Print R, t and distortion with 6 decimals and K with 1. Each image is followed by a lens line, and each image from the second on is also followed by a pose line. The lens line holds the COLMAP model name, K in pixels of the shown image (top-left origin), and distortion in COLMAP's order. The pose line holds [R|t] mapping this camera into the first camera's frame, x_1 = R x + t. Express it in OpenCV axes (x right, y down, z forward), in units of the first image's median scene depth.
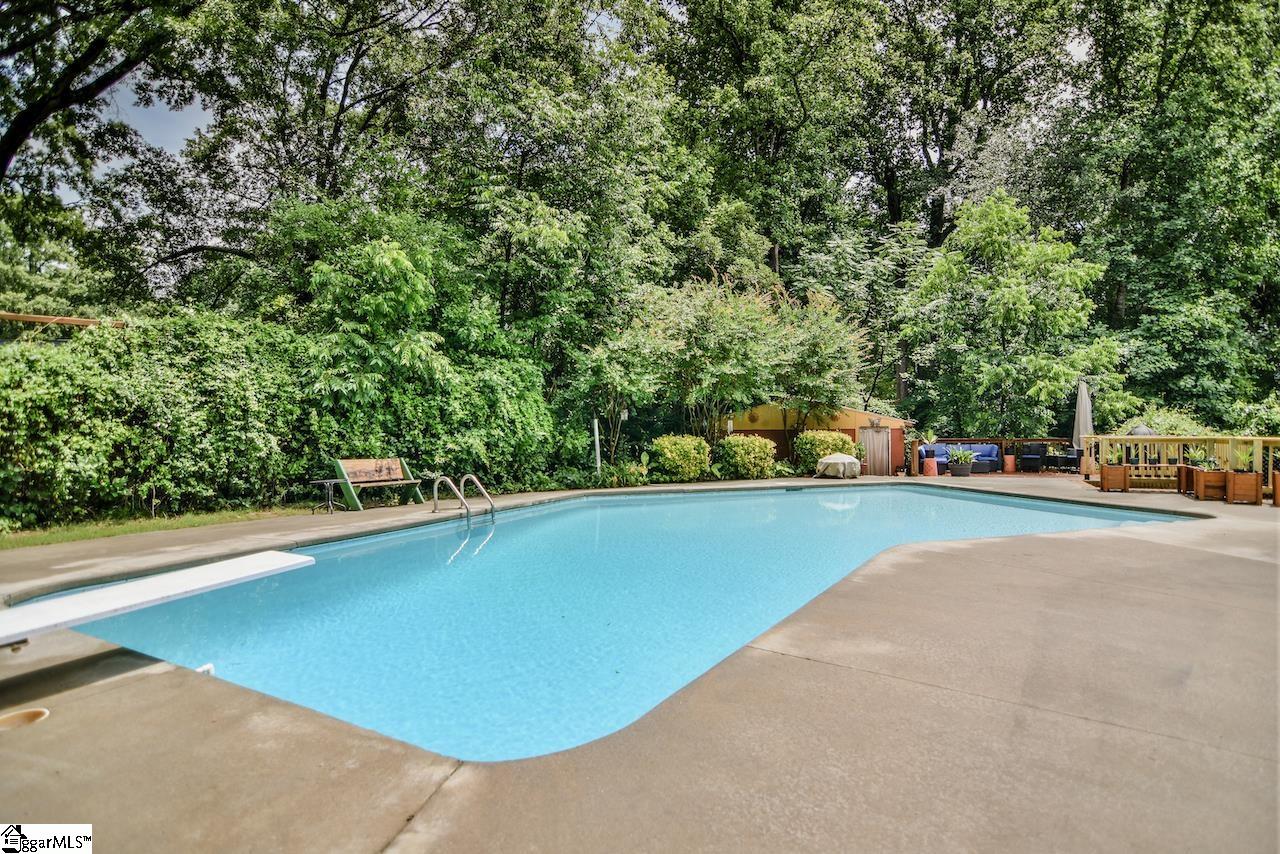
lens RADIAL K [[621.5, 0, 644.4], [0, 621.5, 422.9], [0, 0, 1]] dist [0.000326, -0.011268]
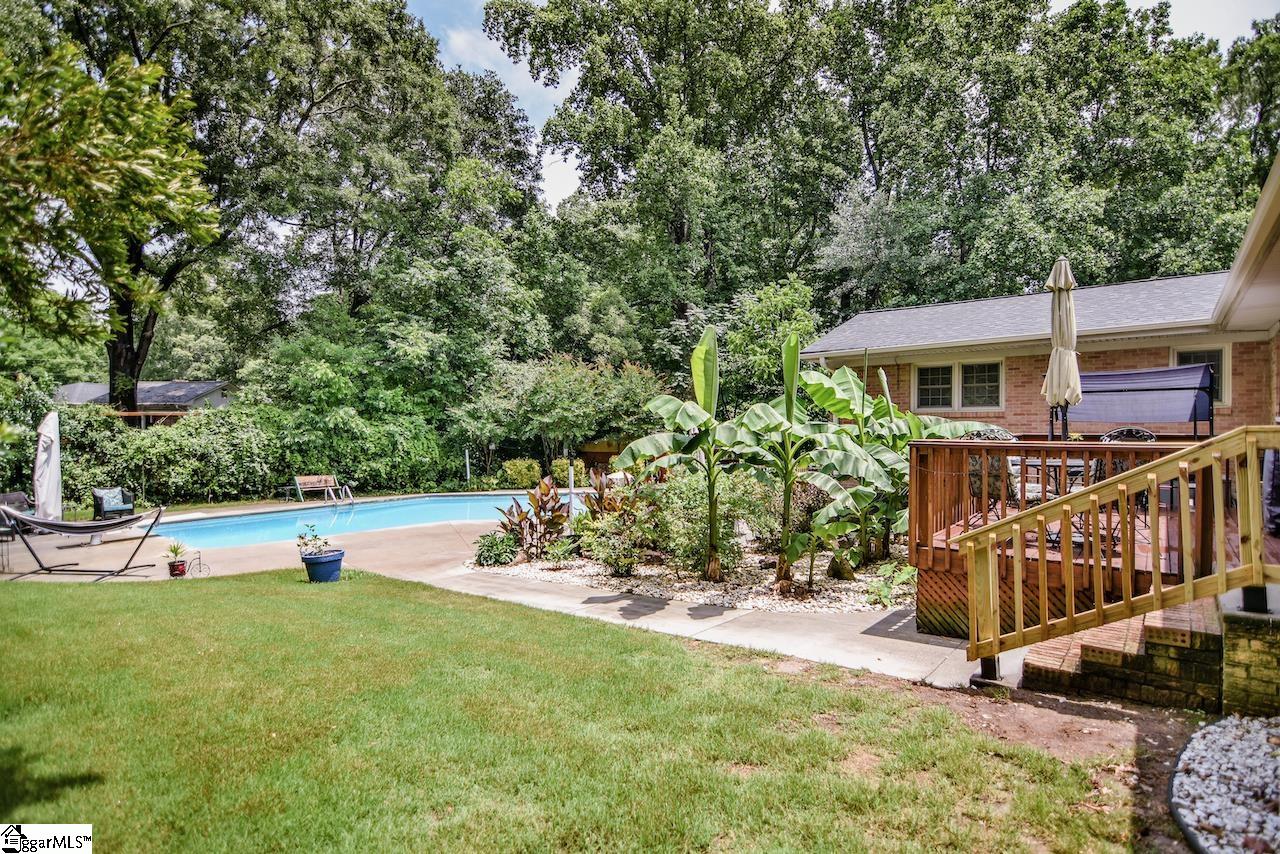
lens RADIAL K [[623.6, 0, 640.0], [0, 623.6, 427.0], [0, 0, 1]] dist [-0.003461, -0.012473]
pose [[0.983117, -0.002341, -0.182966, 0.899737], [0.004207, 0.999943, 0.009808, -0.107127], [0.182932, -0.010412, 0.983070, -0.717318]]
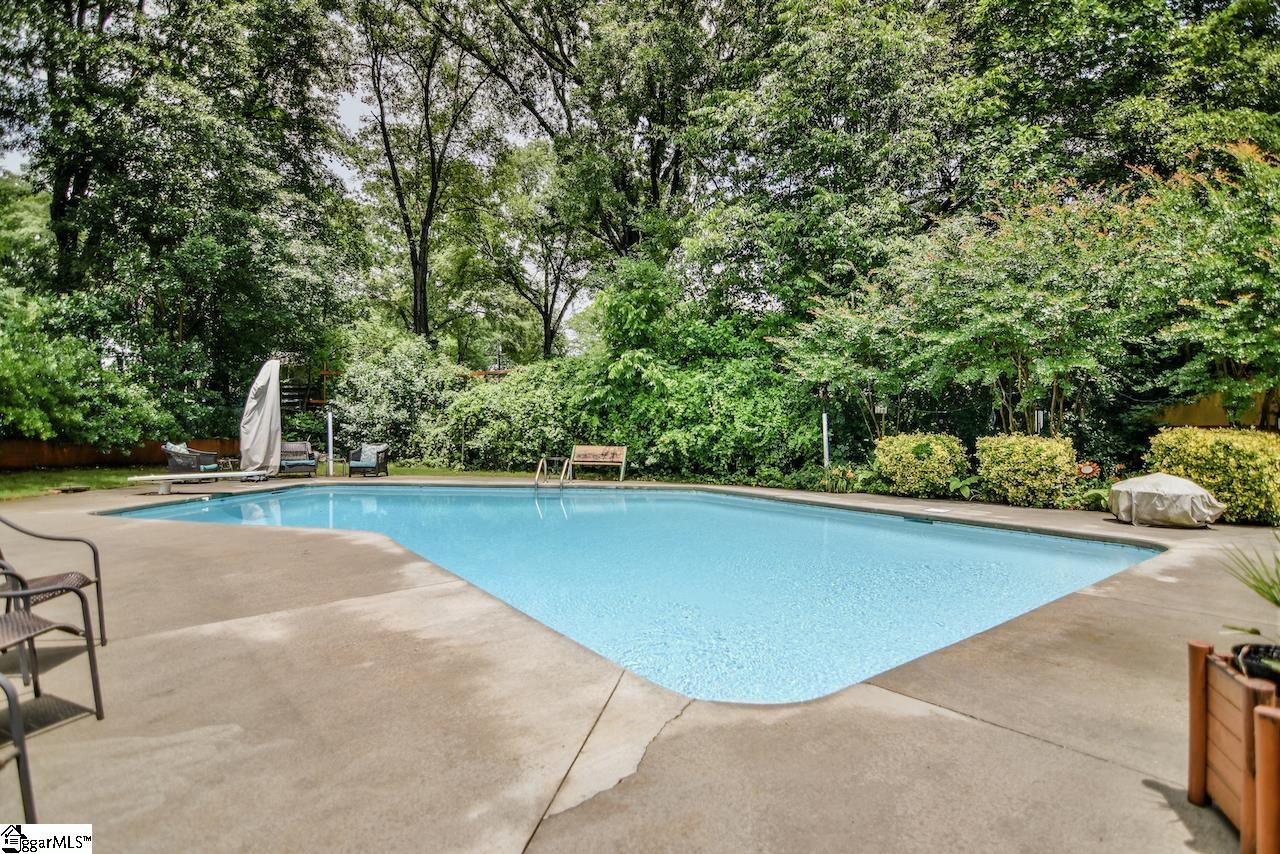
lens RADIAL K [[623.6, 0, 640.0], [0, 623.6, 427.0], [0, 0, 1]] dist [-0.003461, -0.012473]
pose [[0.321745, 0.007632, -0.946796, 0.904372], [0.011316, 0.999865, 0.011905, -0.000425], [0.946759, -0.014544, 0.321615, 0.617886]]
